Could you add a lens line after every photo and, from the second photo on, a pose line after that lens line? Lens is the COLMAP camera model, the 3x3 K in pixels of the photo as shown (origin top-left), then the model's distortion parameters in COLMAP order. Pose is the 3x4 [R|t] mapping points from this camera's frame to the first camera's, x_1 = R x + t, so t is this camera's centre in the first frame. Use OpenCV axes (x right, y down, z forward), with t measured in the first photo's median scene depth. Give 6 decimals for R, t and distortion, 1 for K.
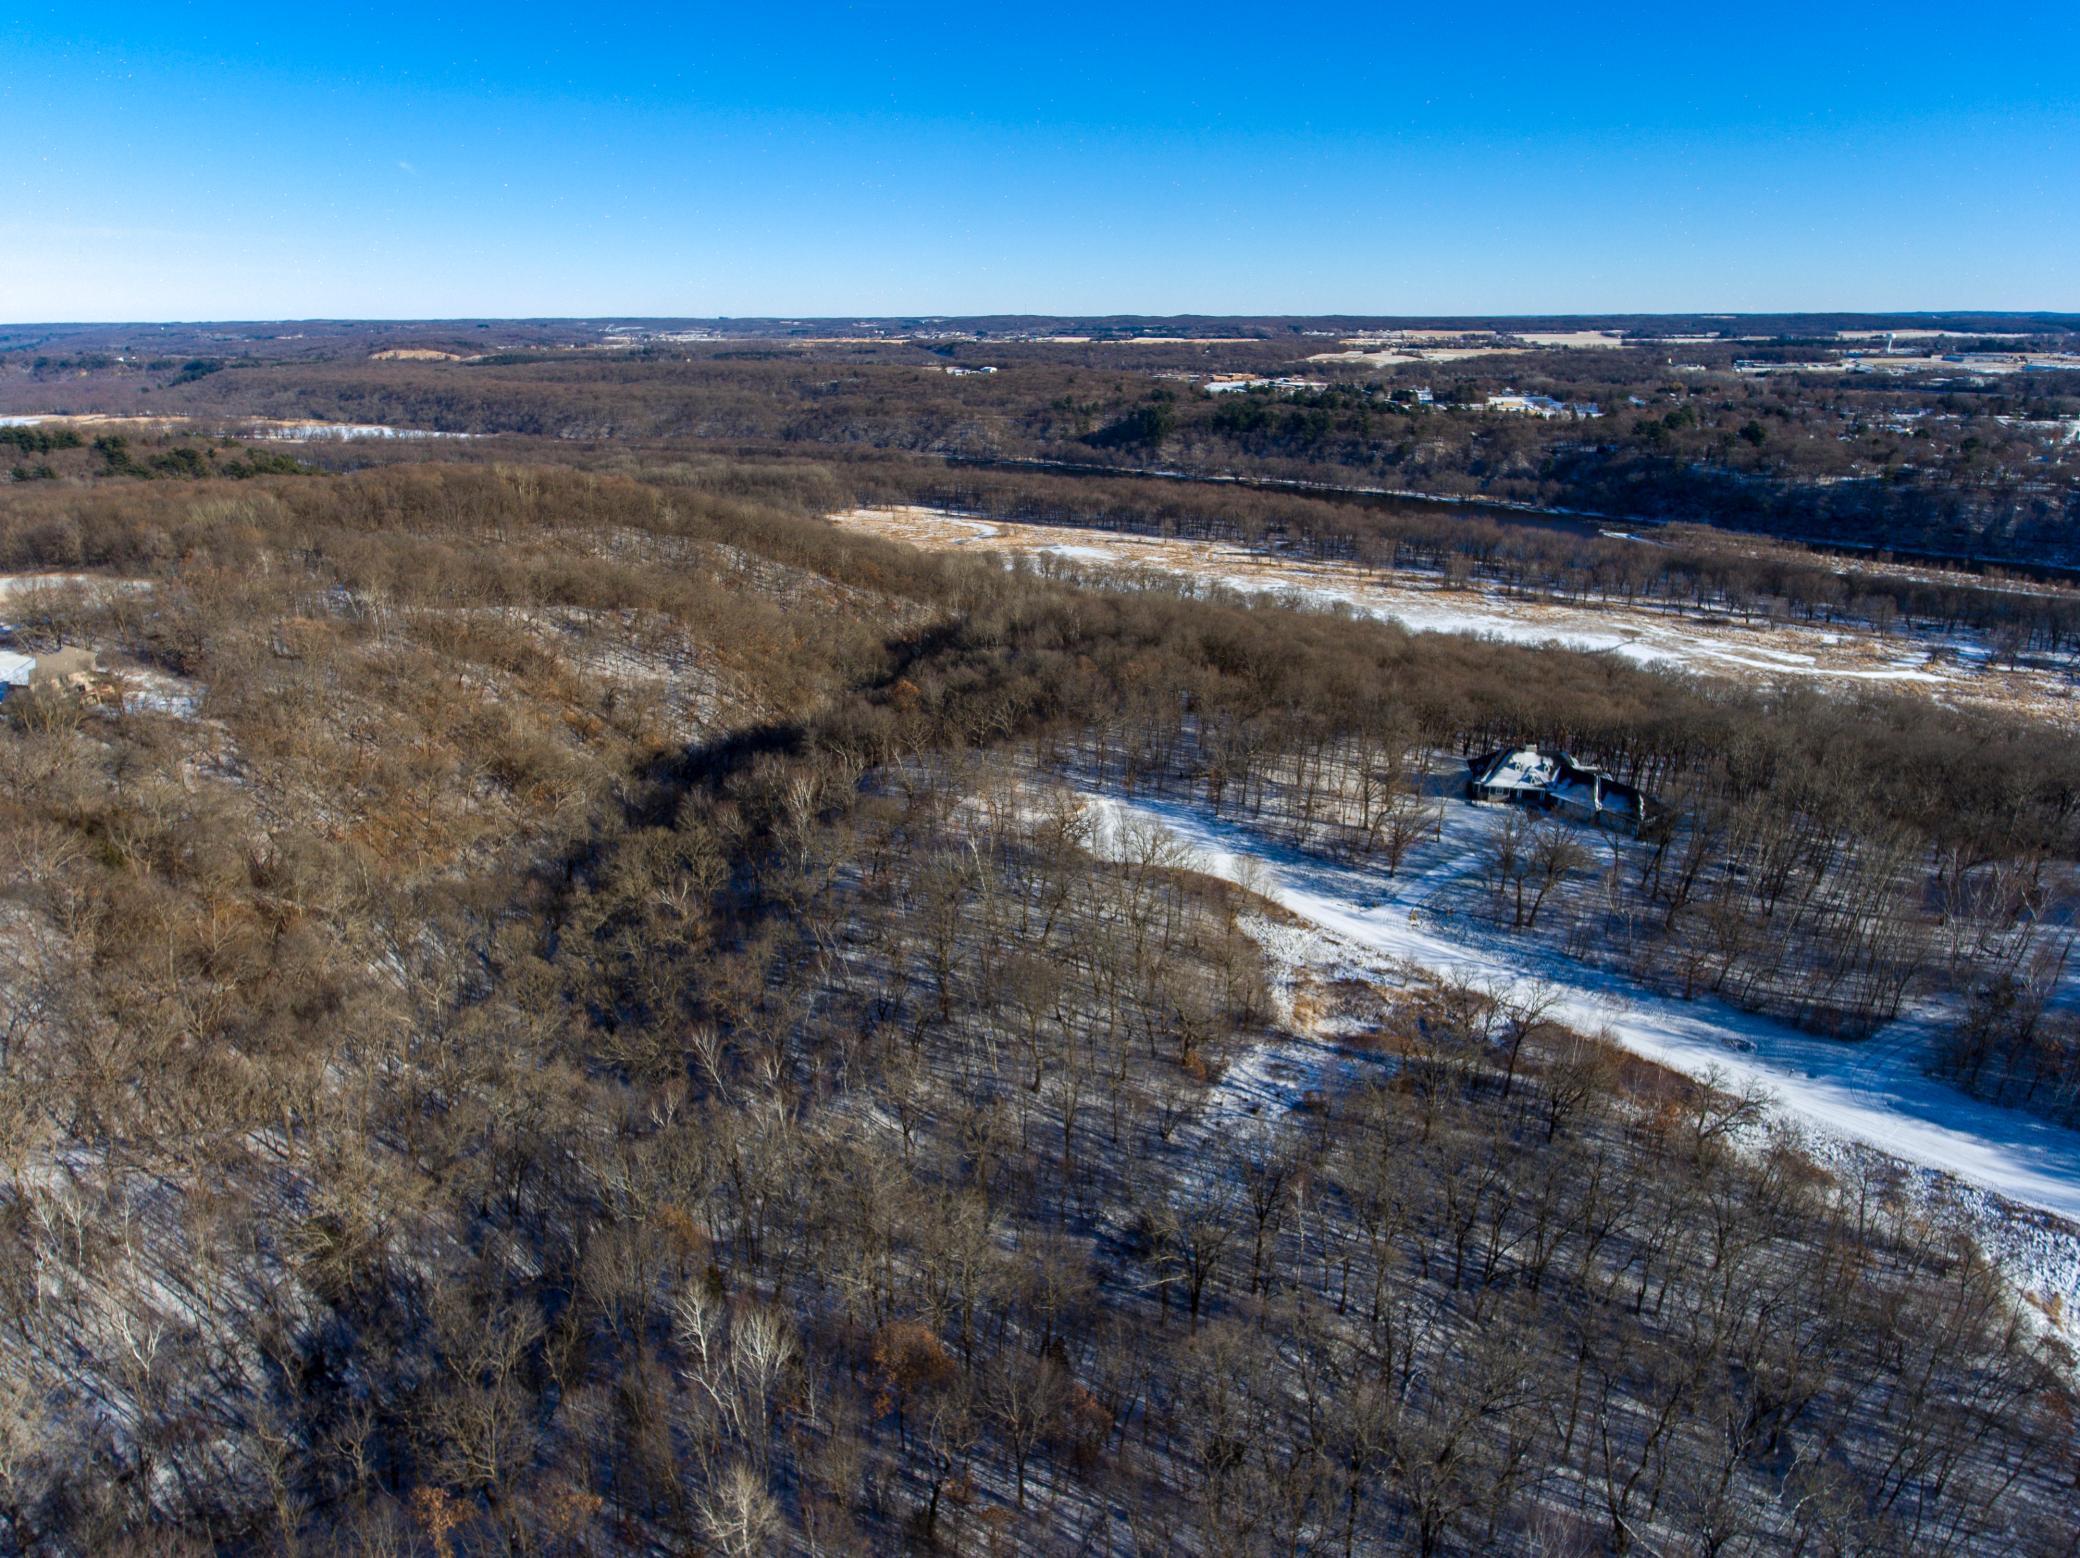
lens RADIAL K [[1217.4, 0, 1038.3], [0, 1217.4, 766.2], [0, 0, 1]] dist [-0.005844, 0.005054]
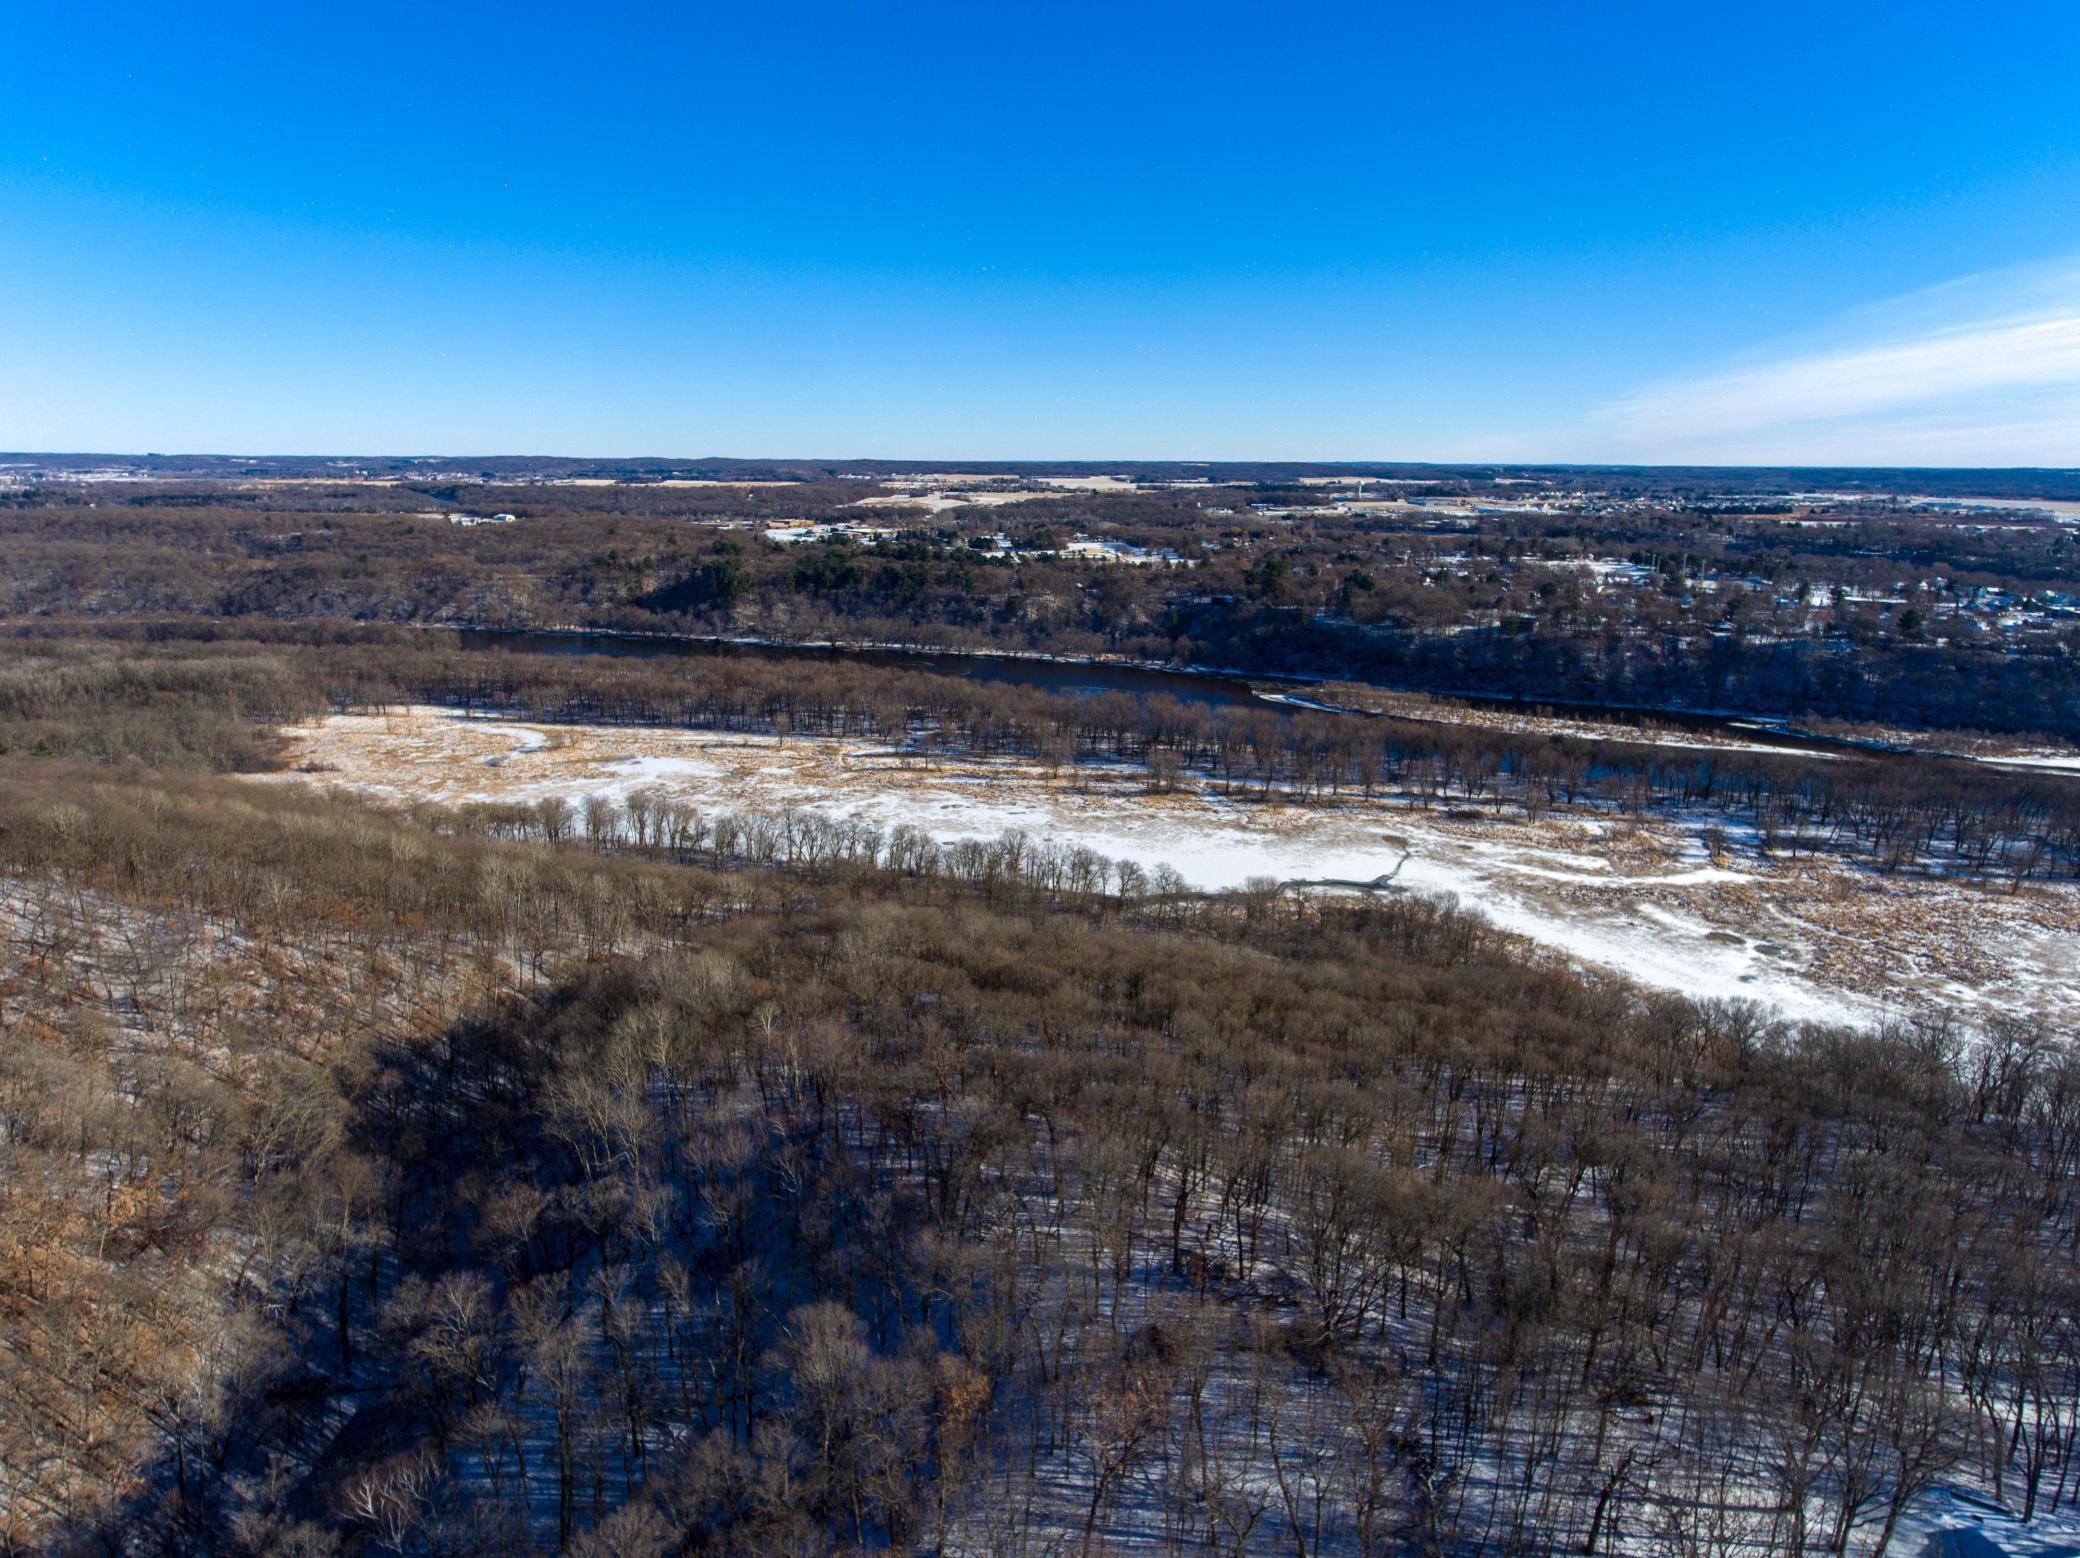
lens RADIAL K [[1219.7, 0, 1039.7], [0, 1219.7, 770.2], [0, 0, 1]] dist [-0.009012, 0.013584]
pose [[0.931517, -0.079654, 0.354868, -0.016529], [0.116287, 0.989734, -0.083095, -0.071643], [-0.344606, 0.118671, 0.931216, 0.189882]]
